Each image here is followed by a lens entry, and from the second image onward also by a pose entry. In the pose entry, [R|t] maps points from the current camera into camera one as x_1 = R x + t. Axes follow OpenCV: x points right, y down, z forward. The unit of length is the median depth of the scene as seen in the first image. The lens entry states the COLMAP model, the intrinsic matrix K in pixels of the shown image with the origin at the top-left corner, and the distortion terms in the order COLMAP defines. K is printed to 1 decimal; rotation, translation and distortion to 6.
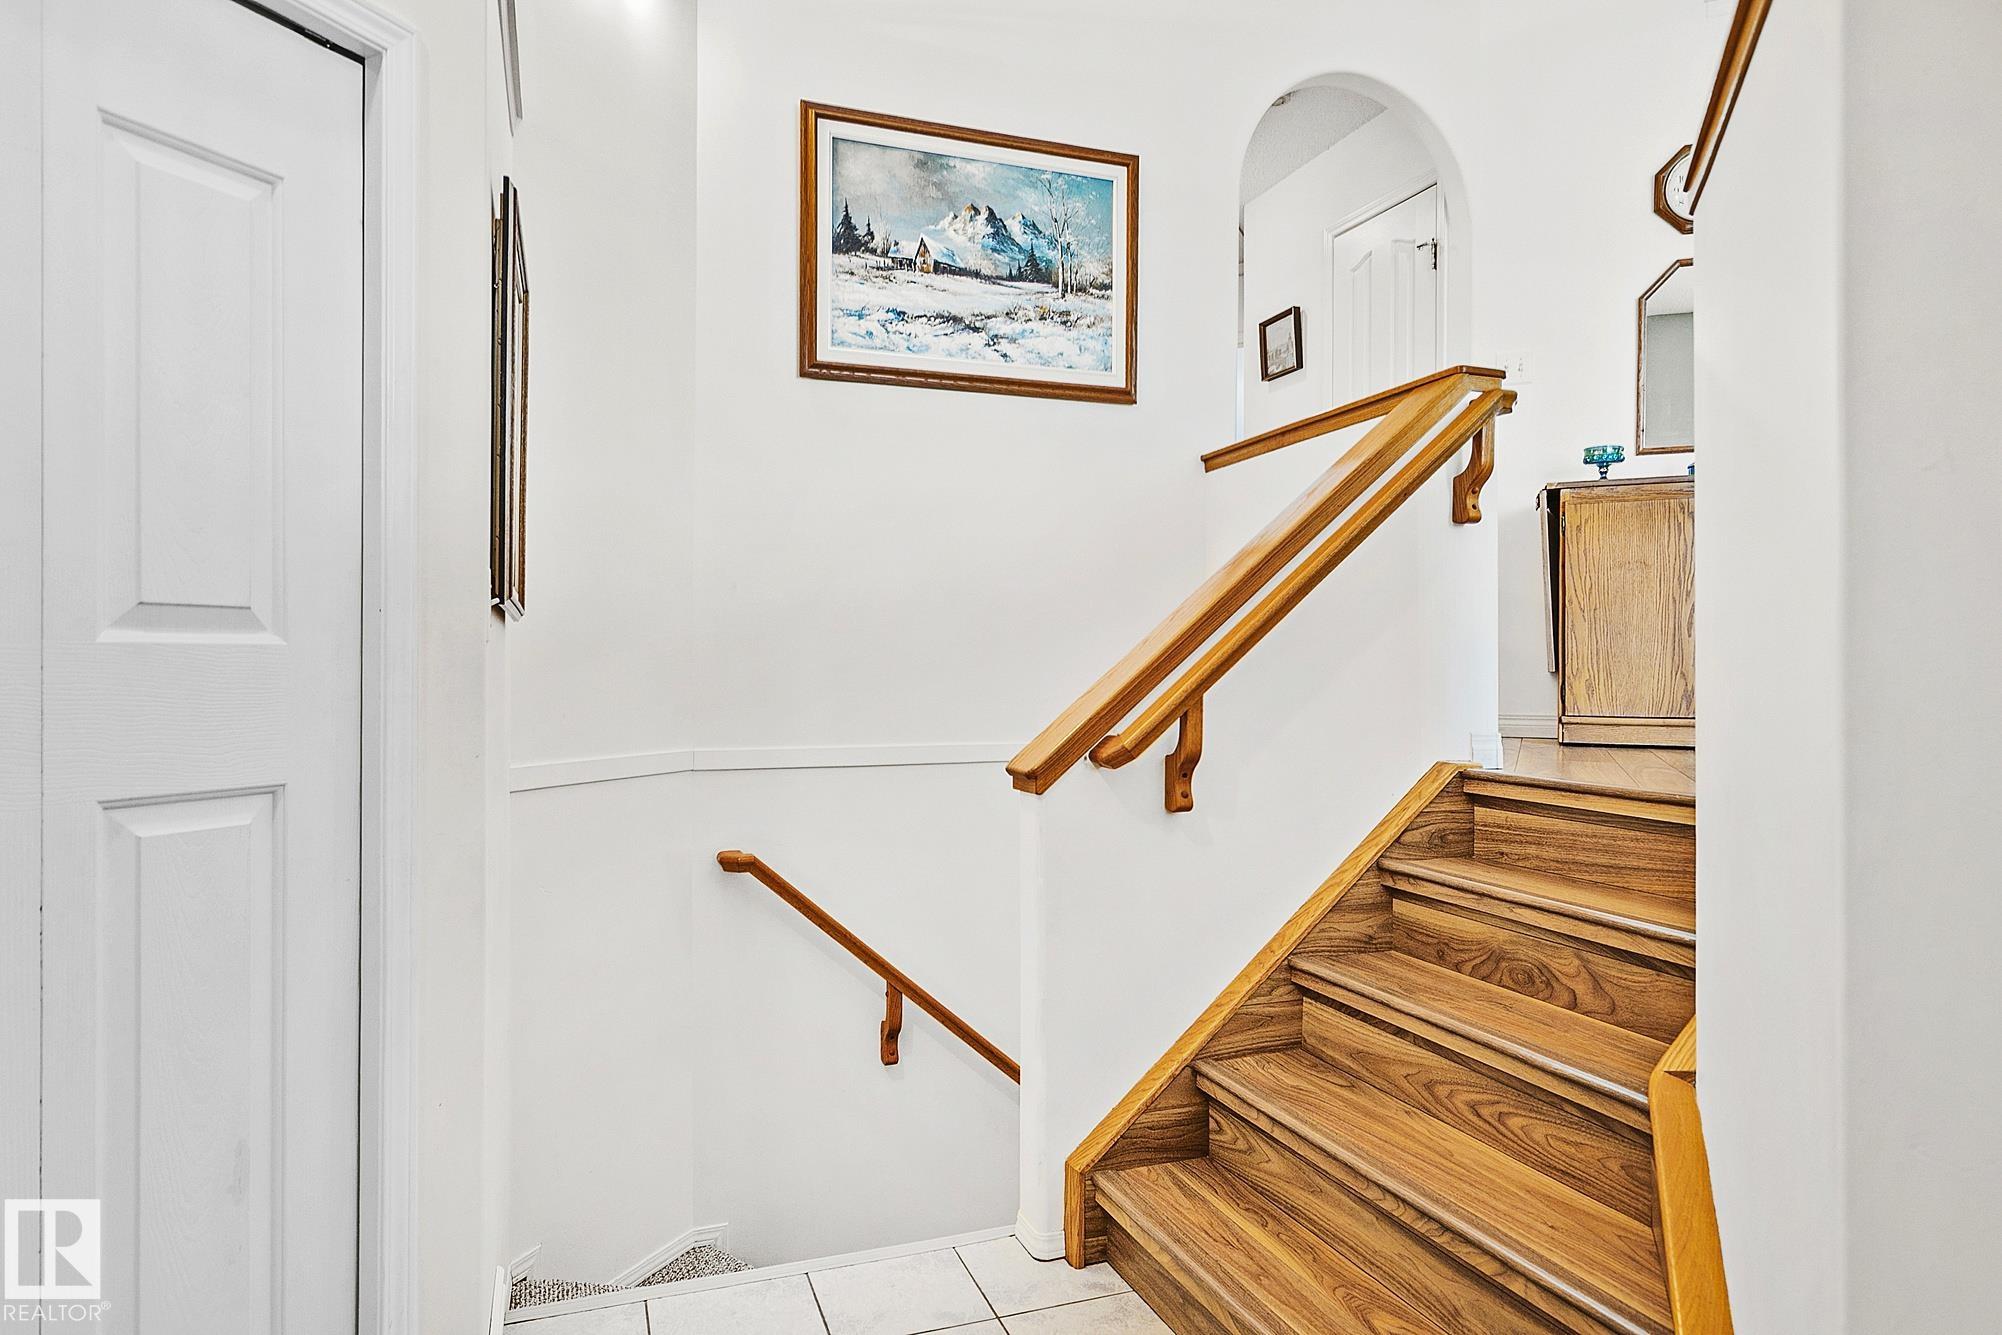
lens RADIAL K [[1166.8, 0, 994.4], [0, 1166.8, 669.7], [0, 0, 1]] dist [-0.000403, 0.002214]
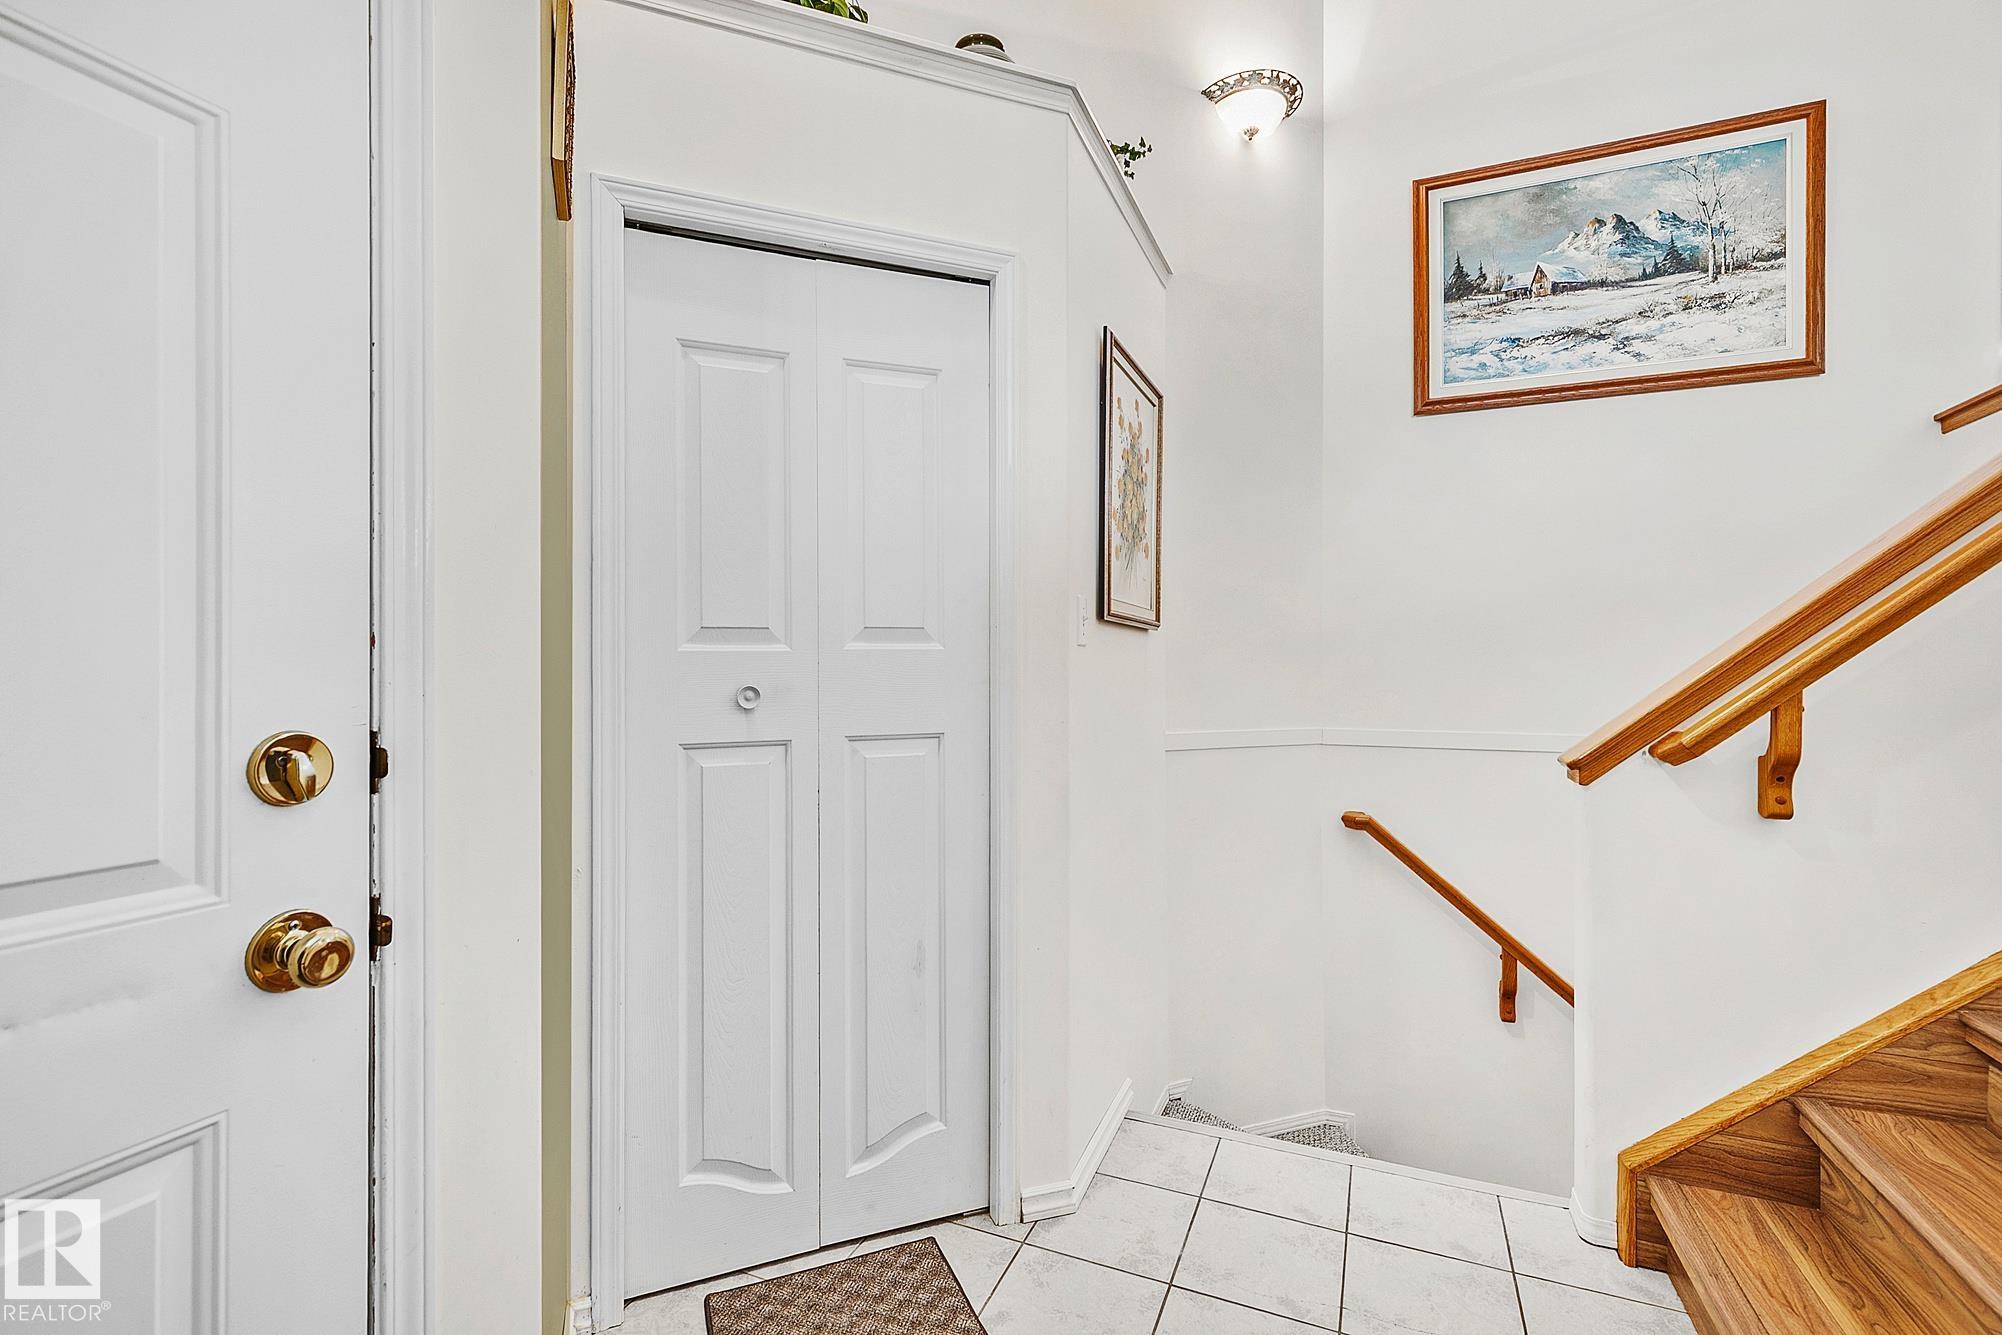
lens RADIAL K [[896.1, 0, 999.3], [0, 896.1, 663.9], [0, 0, 1]] dist [0.005626, -0.000227]
pose [[0.734131, -0.001450, -0.679006, 0.186007], [0.000535, 0.999999, -0.001557, 0.000768], [0.679008, 0.000779, 0.734131, 0.066462]]
